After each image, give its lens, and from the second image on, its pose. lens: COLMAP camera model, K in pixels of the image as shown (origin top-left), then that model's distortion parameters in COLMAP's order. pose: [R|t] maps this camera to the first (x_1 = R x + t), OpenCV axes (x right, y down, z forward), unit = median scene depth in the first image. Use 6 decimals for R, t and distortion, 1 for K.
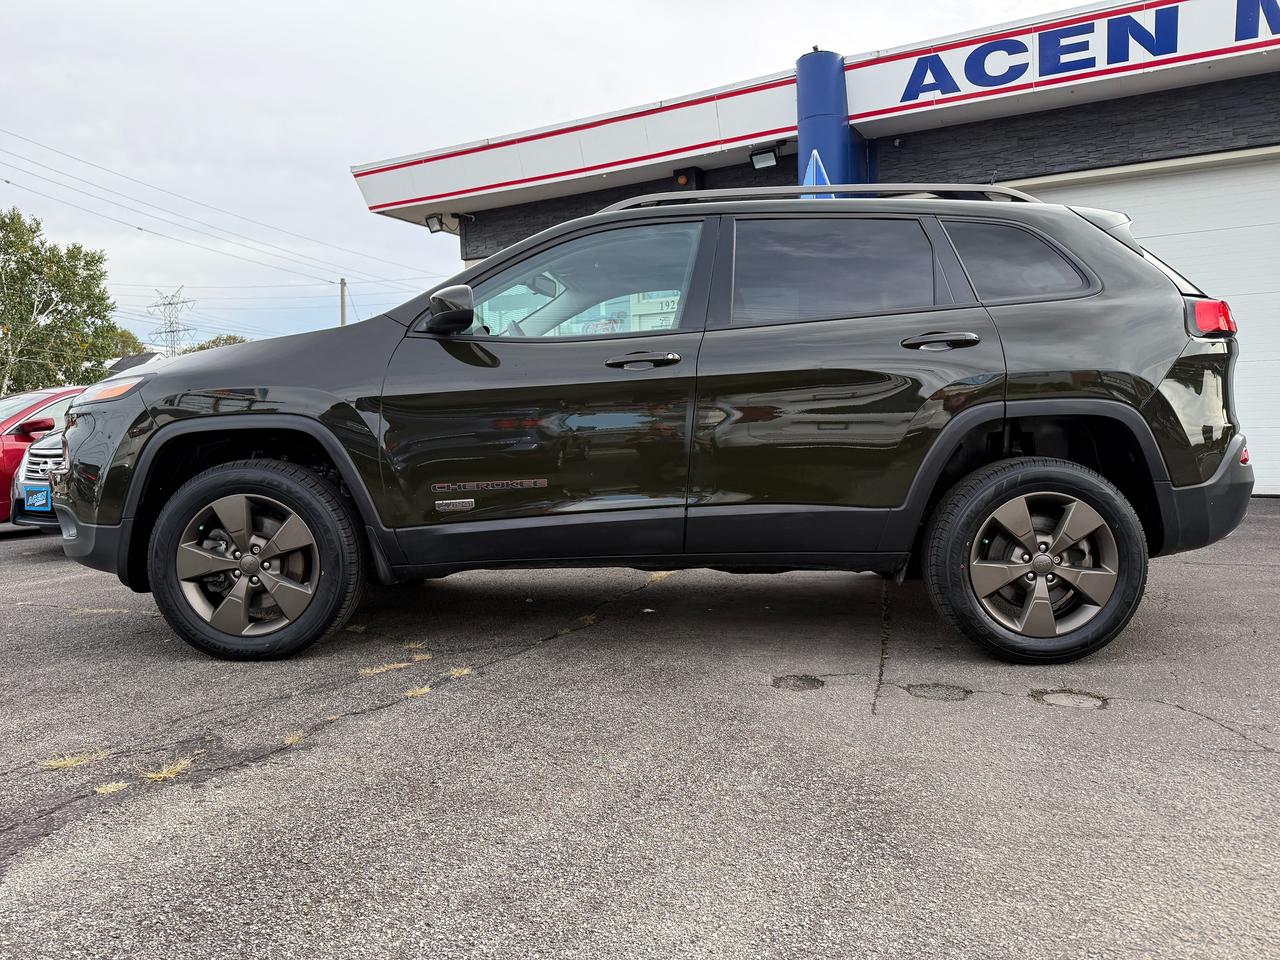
lens RADIAL K [[931.1, 0, 640.0], [0, 931.1, 480.0], [0, 0, 1]] dist [0.003244, -0.007454]
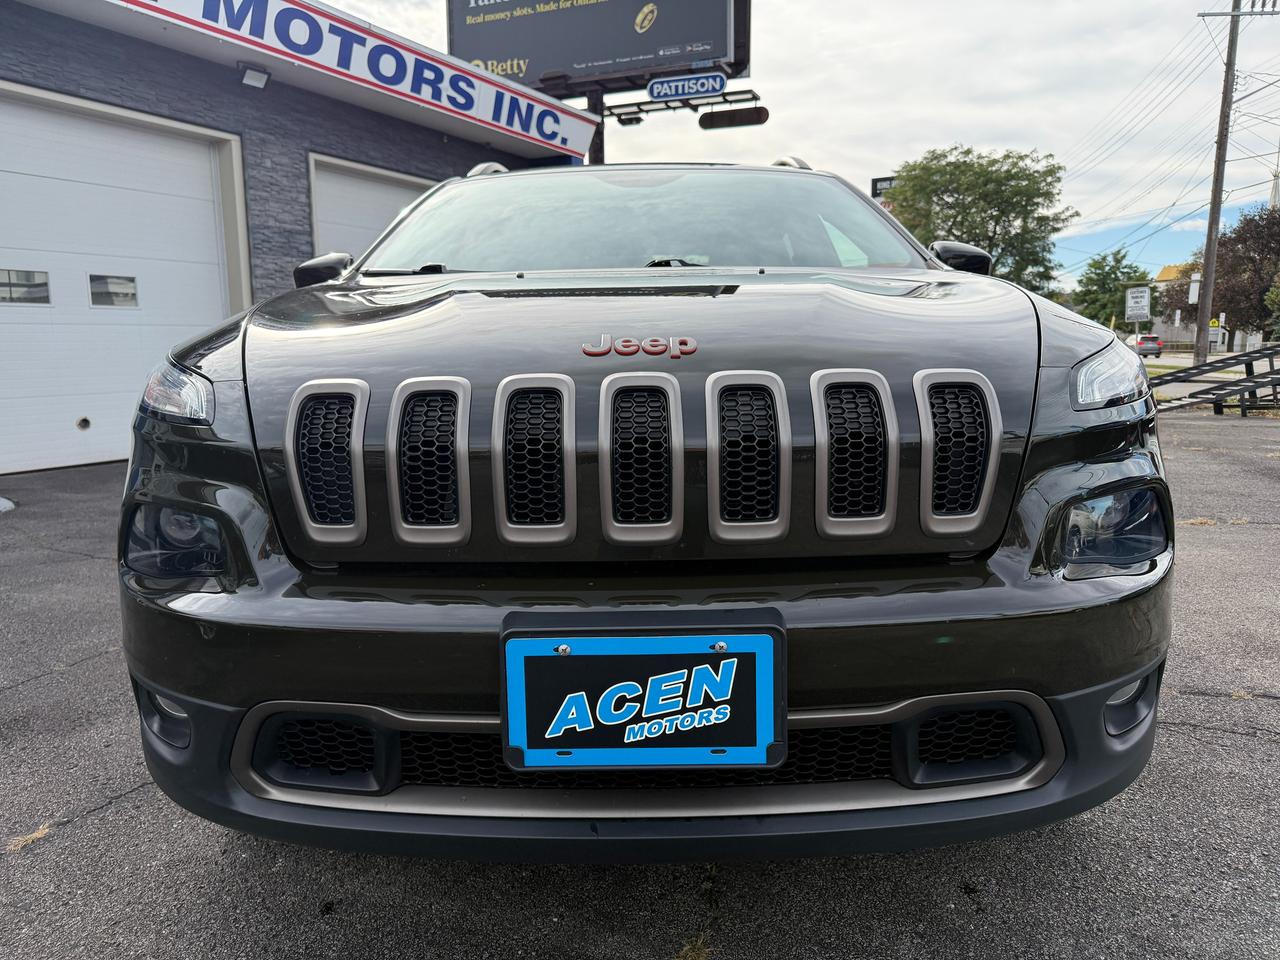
lens RADIAL K [[910.1, 0, 640.0], [0, 910.1, 480.0], [0, 0, 1]] dist [-0.001362, -0.007684]
pose [[-0.002037, -0.114642, 0.993405, -0.390354], [0.064209, 0.991342, 0.114536, -0.038473], [-0.997934, 0.064019, 0.005341, 0.485746]]
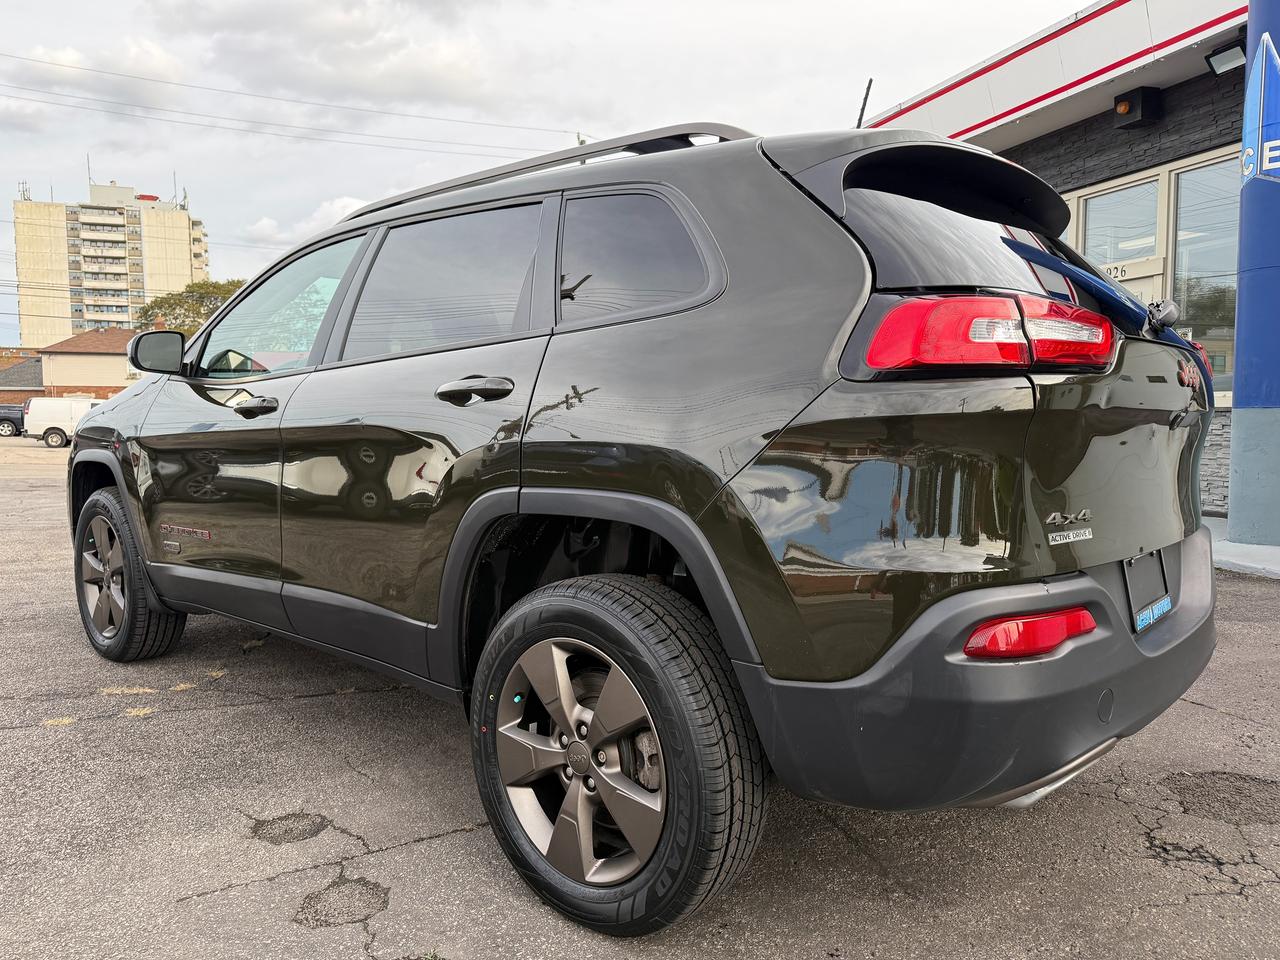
lens RADIAL K [[900.4, 0, 640.8], [0, 900.4, 493.6], [0, 0, 1]] dist [0.012644, -0.017917]
pose [[0.751733, 0.086441, -0.653777, 0.321022], [-0.054317, 0.996120, 0.069248, -0.047407], [0.657226, -0.016545, 0.753512, 0.224824]]
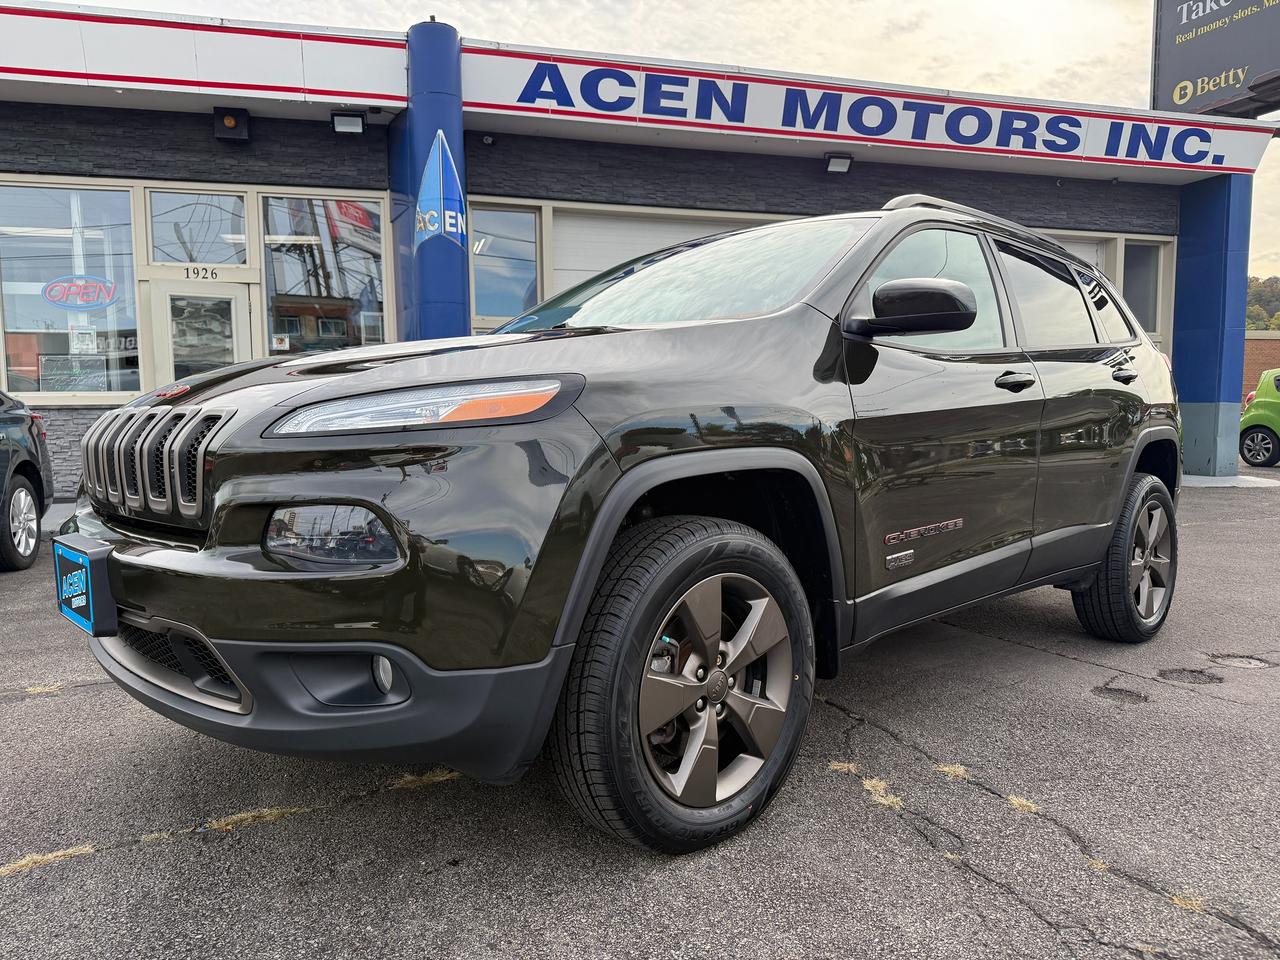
lens RADIAL K [[900.4, 0, 640.8], [0, 900.4, 493.6], [0, 0, 1]] dist [0.012644, -0.017917]
pose [[0.718515, -0.041047, 0.694299, -0.324011], [0.024176, 0.999128, 0.034049, -0.021547], [-0.695091, -0.007679, 0.718881, 0.231196]]
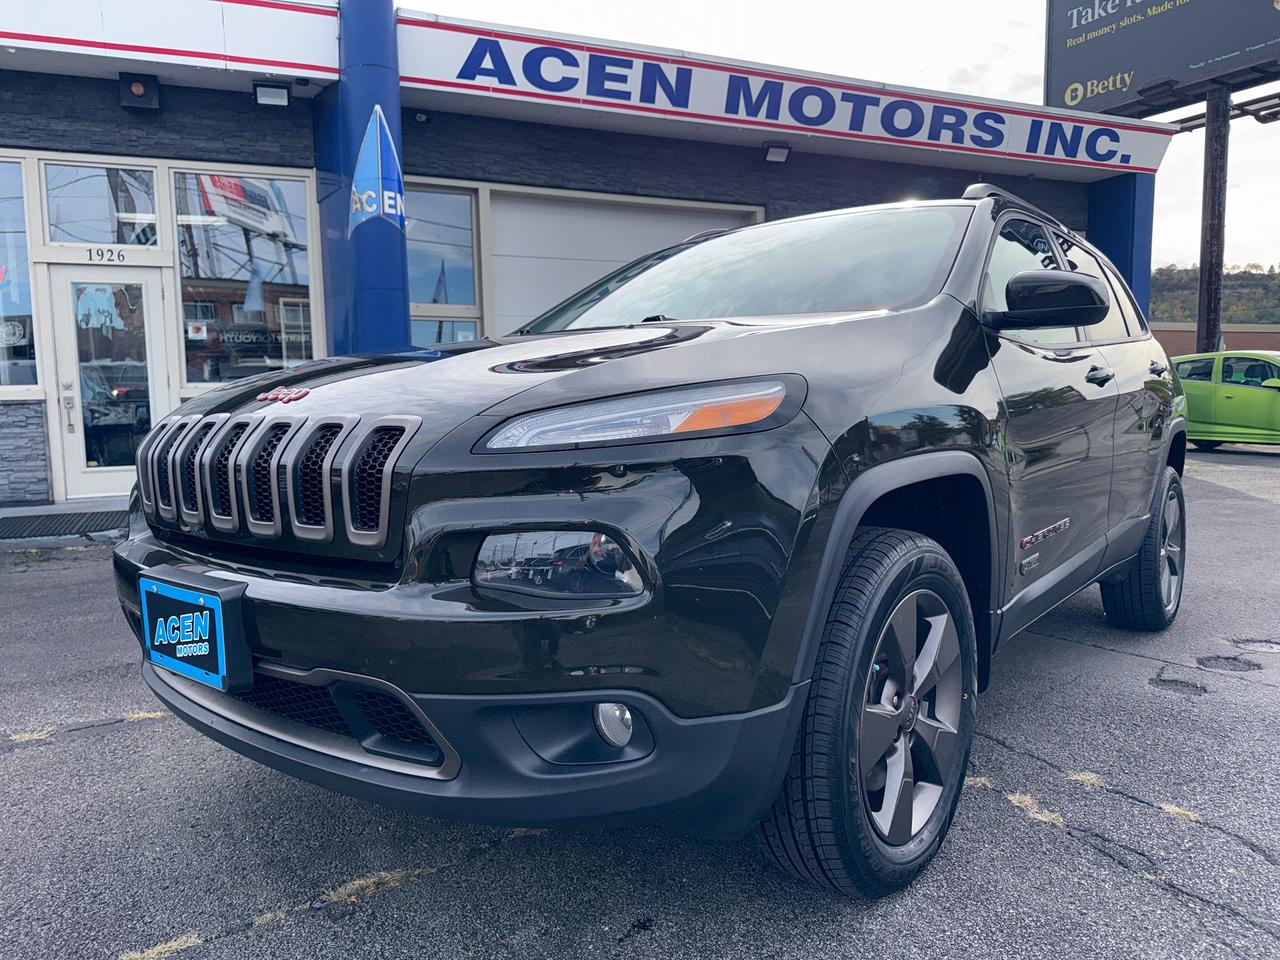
lens RADIAL K [[905.5, 0, 643.0], [0, 905.5, 491.1], [0, 0, 1]] dist [-0.000354, -0.005352]
pose [[0.626893, -0.060372, 0.776762, -0.354227], [0.037444, 0.998176, 0.047362, -0.028426], [-0.778205, -0.000606, 0.628010, 0.297415]]
